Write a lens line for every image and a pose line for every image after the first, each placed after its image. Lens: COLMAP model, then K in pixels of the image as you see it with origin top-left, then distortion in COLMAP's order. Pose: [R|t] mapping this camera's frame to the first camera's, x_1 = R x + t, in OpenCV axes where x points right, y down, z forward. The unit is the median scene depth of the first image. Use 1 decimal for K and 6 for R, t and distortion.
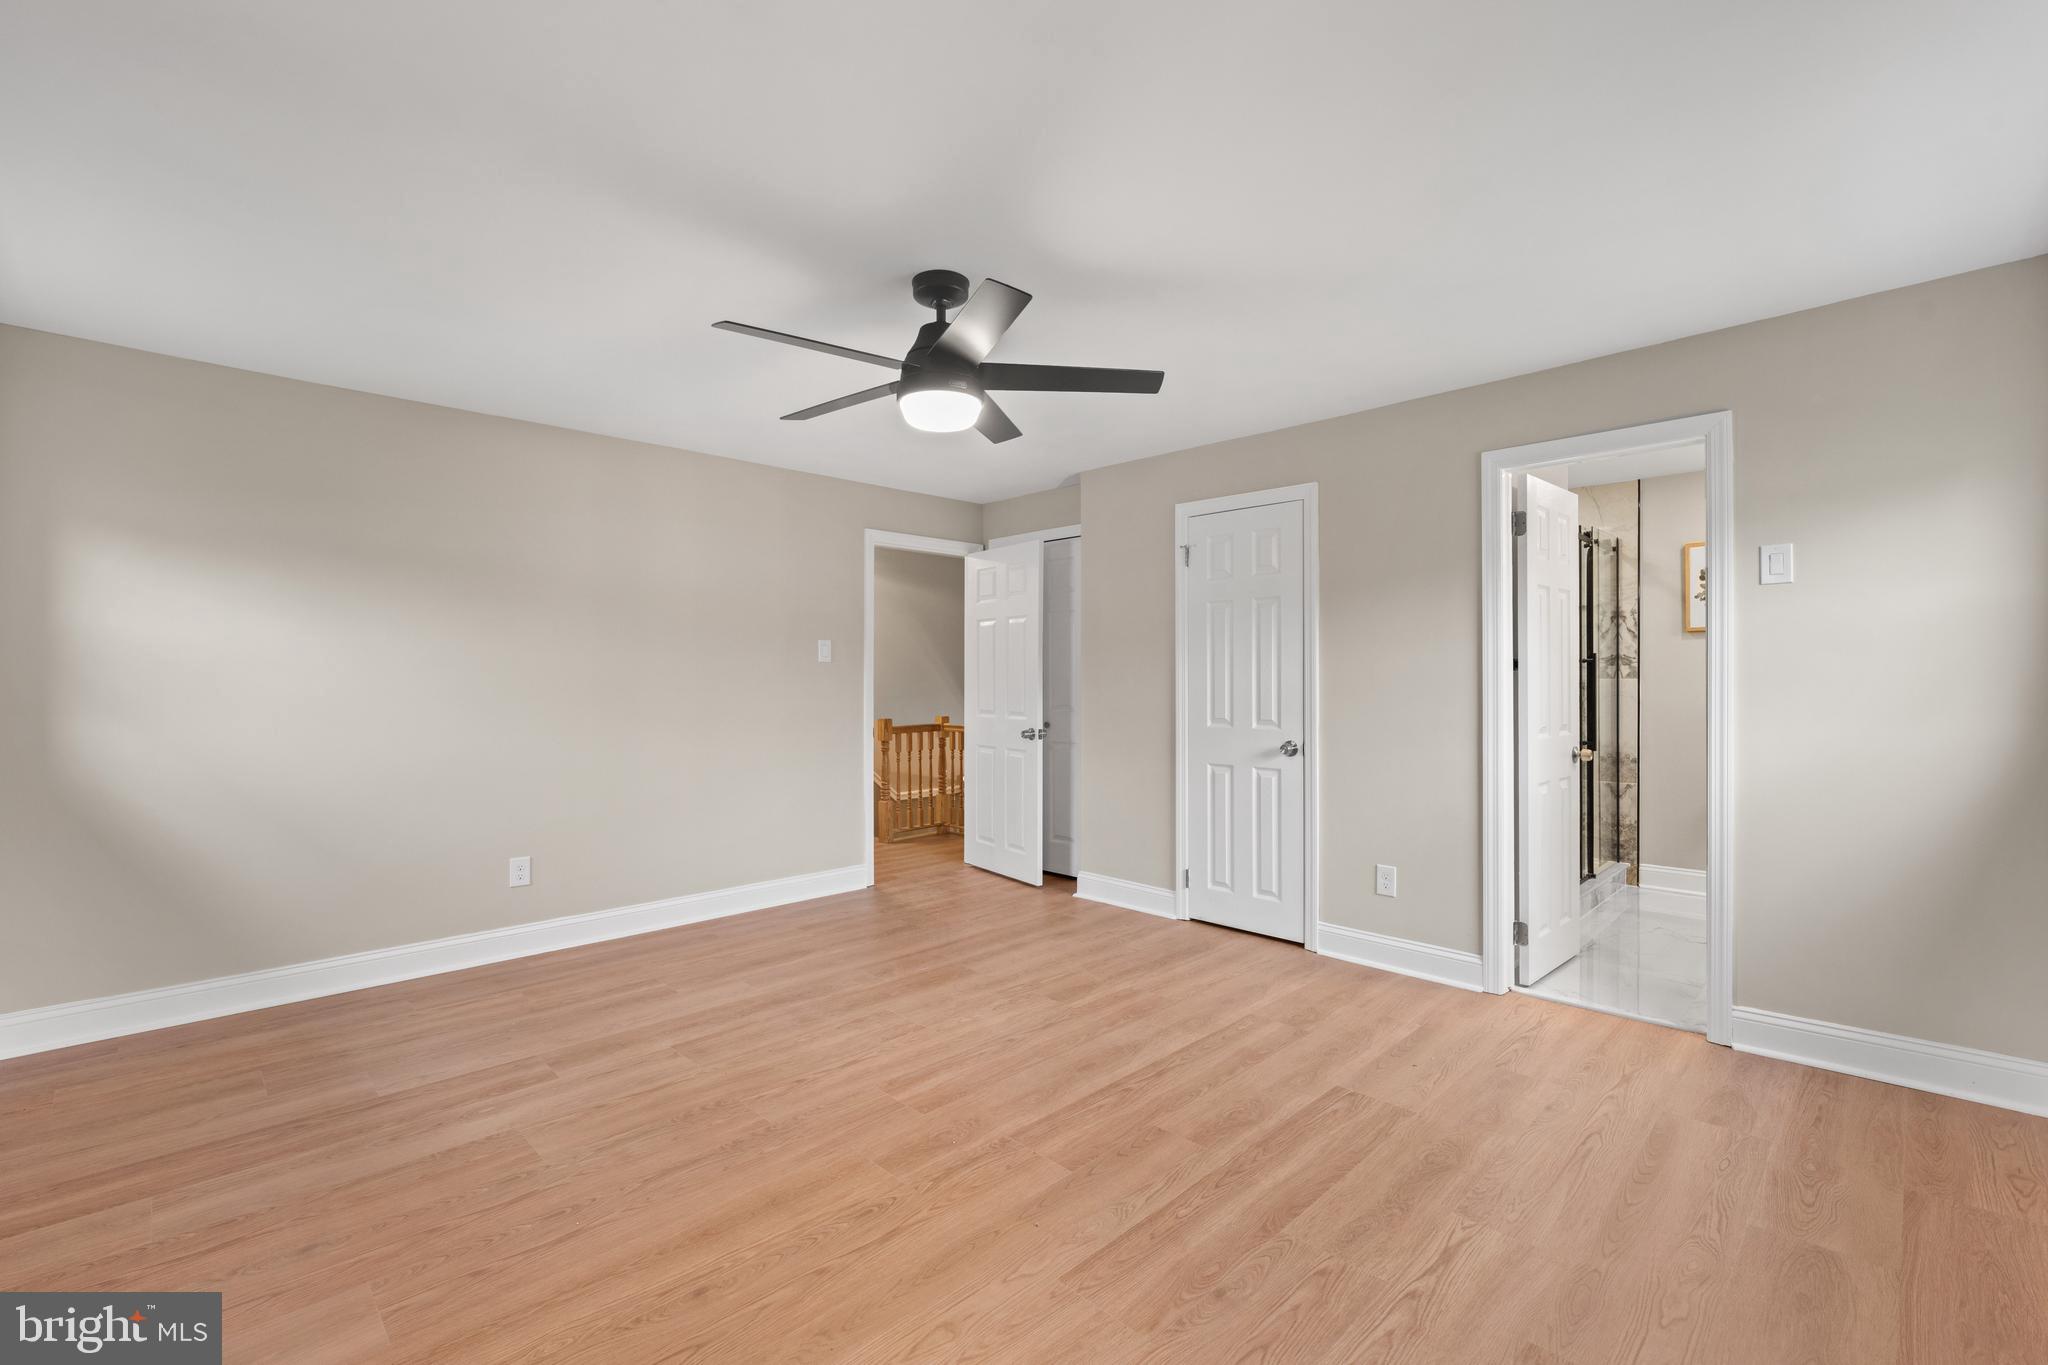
lens RADIAL K [[850.9, 0, 1030.3], [0, 850.9, 687.4], [0, 0, 1]] dist [-0.000758, 0.000863]
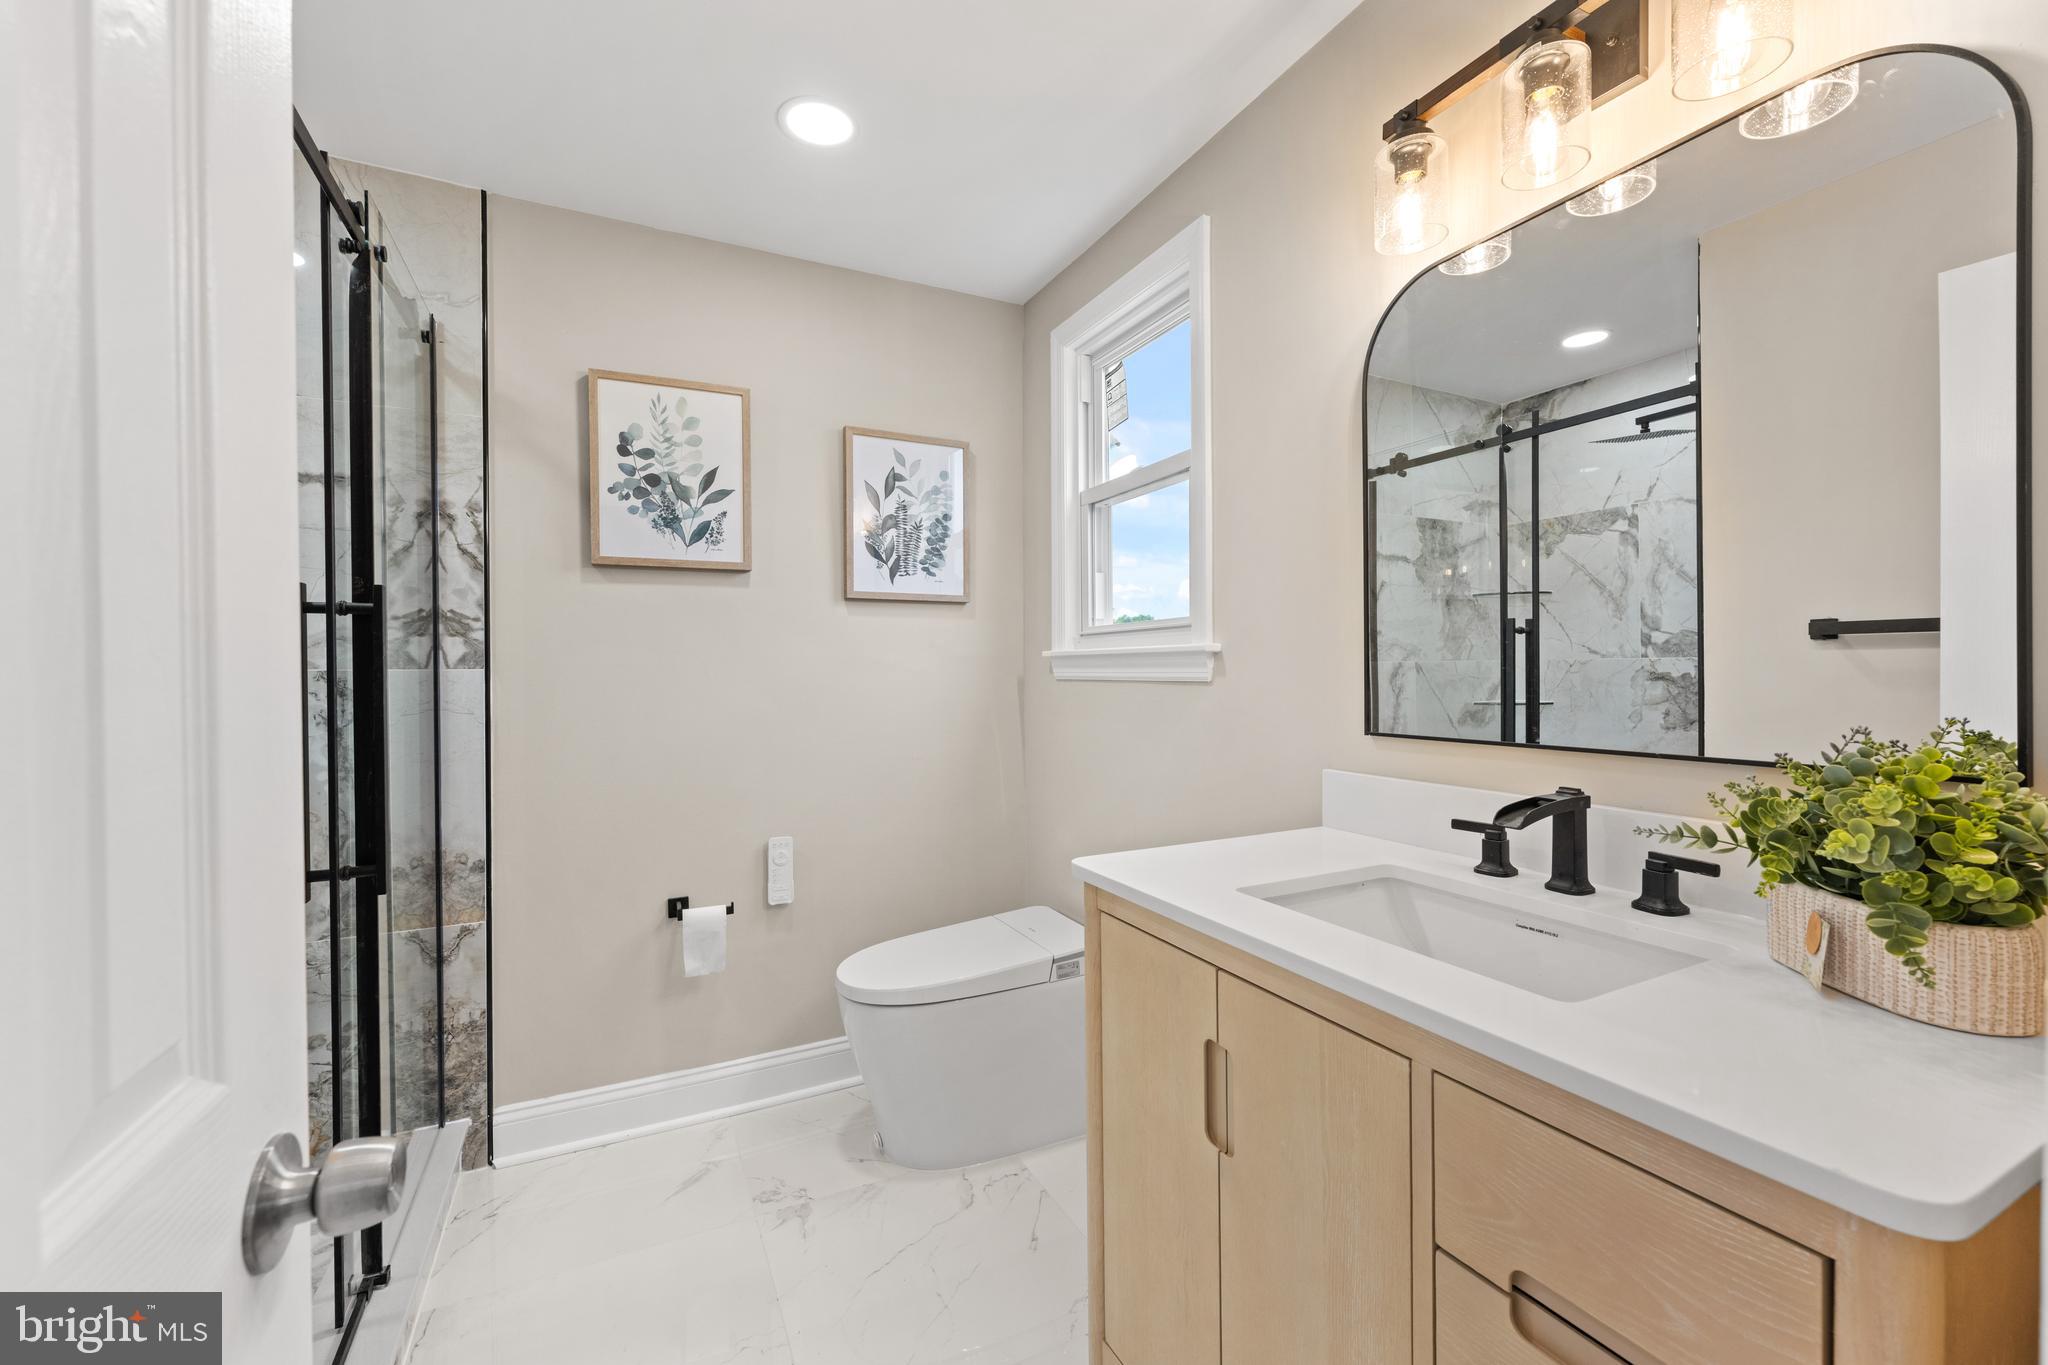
lens RADIAL K [[850.9, 0, 1036.4], [0, 850.9, 681.1], [0, 0, 1]] dist [-0.000758, 0.000863]
pose [[0.314233, -0.007207, 0.949319, 0.403253], [0.006706, 0.999963, 0.005372, -0.004906], [-0.949322, 0.004679, 0.314270, 0.612429]]
